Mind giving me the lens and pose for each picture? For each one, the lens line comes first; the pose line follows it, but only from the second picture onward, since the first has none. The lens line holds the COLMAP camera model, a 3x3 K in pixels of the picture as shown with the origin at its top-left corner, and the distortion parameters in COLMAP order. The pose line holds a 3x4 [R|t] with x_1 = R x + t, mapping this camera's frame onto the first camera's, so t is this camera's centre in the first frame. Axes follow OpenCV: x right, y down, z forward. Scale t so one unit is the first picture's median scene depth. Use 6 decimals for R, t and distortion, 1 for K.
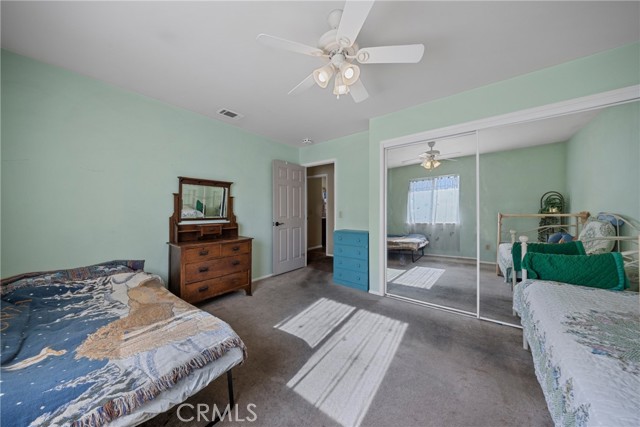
lens RADIAL K [[217.1, 0, 320.2], [0, 217.1, 213.3], [0, 0, 1]] dist [-0.004081, -0.000124]
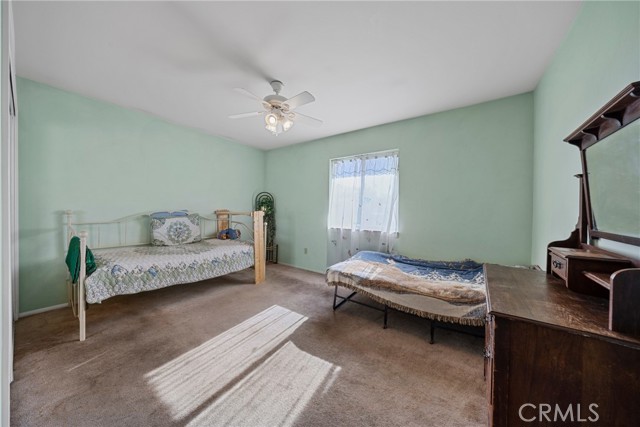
lens RADIAL K [[217.1, 0, 320.1], [0, 217.1, 211.9], [0, 0, 1]] dist [-0.004081, -0.000124]
pose [[-0.999143, -0.005792, -0.040987, -0.120573], [-0.006306, 0.999903, 0.012416, -0.011487], [0.040911, 0.012664, -0.999083, 1.868267]]
